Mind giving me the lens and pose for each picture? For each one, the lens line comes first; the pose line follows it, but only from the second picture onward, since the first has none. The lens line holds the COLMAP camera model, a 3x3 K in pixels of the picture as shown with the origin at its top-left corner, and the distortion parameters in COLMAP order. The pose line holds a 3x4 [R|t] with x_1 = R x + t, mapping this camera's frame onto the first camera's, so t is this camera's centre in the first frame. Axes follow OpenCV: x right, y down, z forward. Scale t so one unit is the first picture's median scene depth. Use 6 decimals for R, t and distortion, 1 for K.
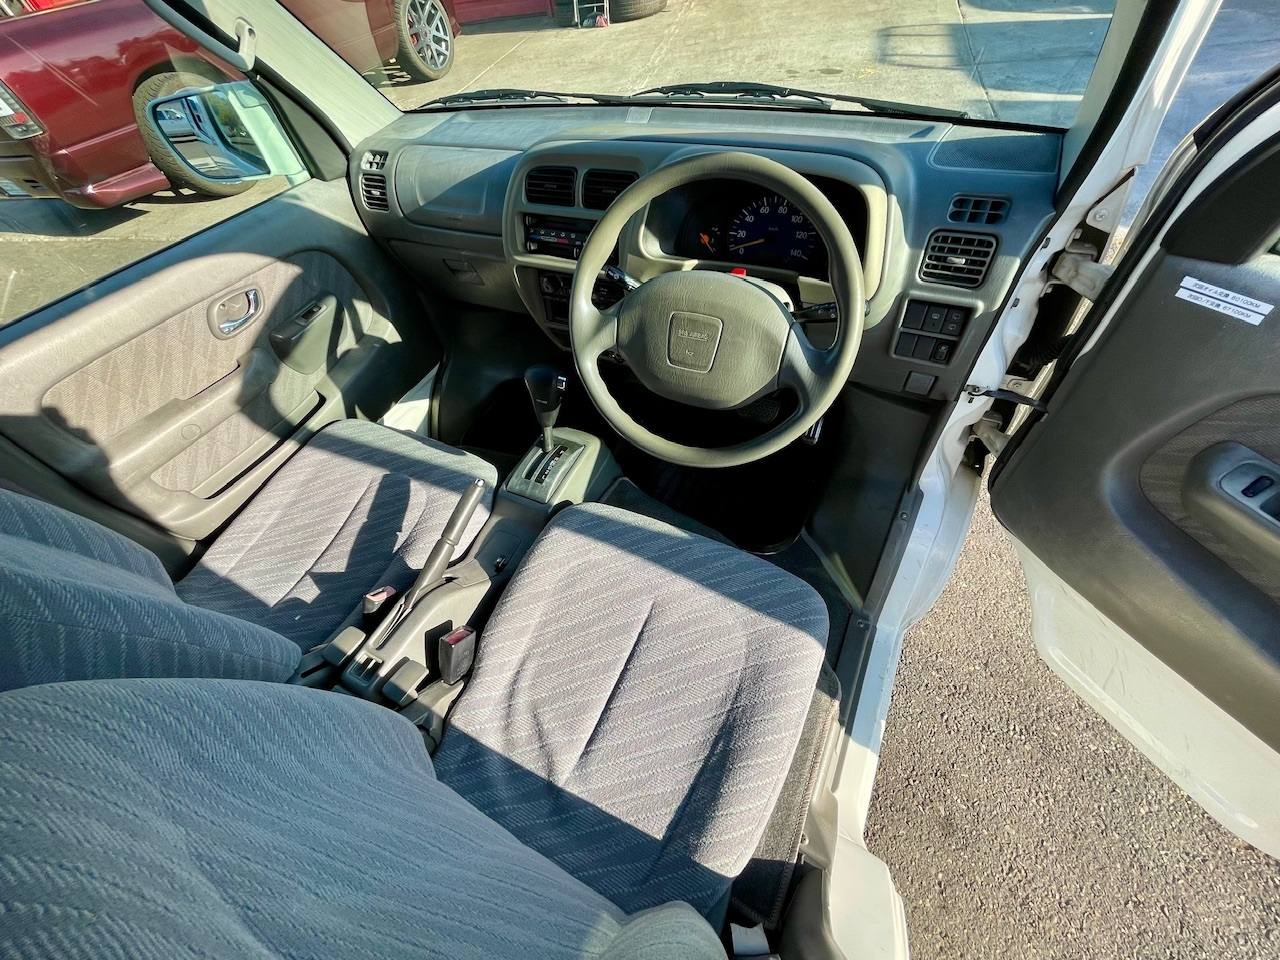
lens RADIAL K [[520.9, 0, 625.3], [0, 520.9, 479.2], [0, 0, 1]] dist [-0.008974, 0.000391]
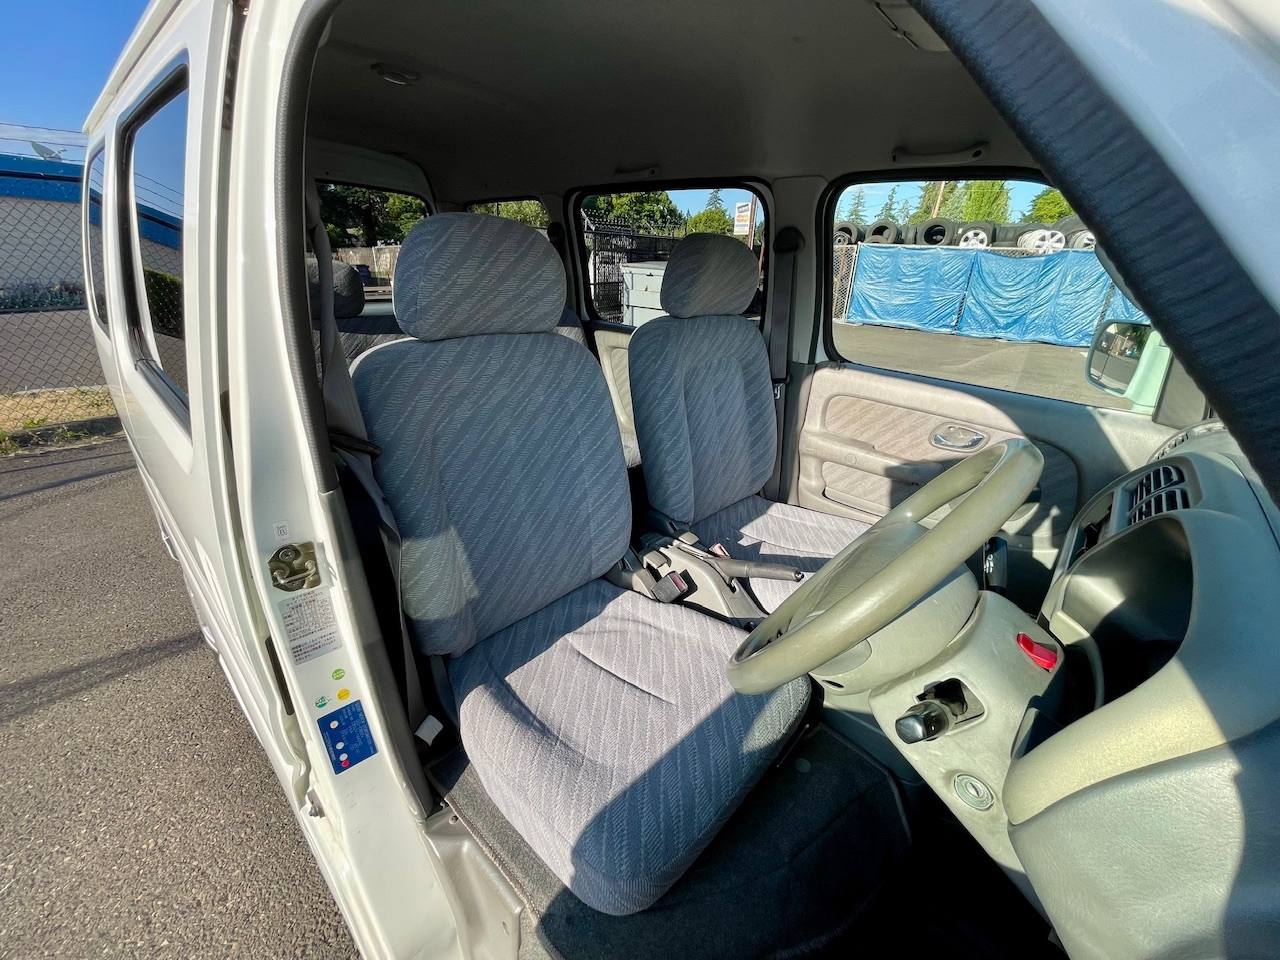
lens RADIAL K [[520.9, 0, 639.6], [0, 520.9, 482.8], [0, 0, 1]] dist [-0.008974, 0.000391]
pose [[-0.261009, 0.484934, -0.834693, 0.738270], [-0.741963, 0.452369, 0.494827, -0.433047], [0.617548, 0.748466, 0.241731, 0.391892]]
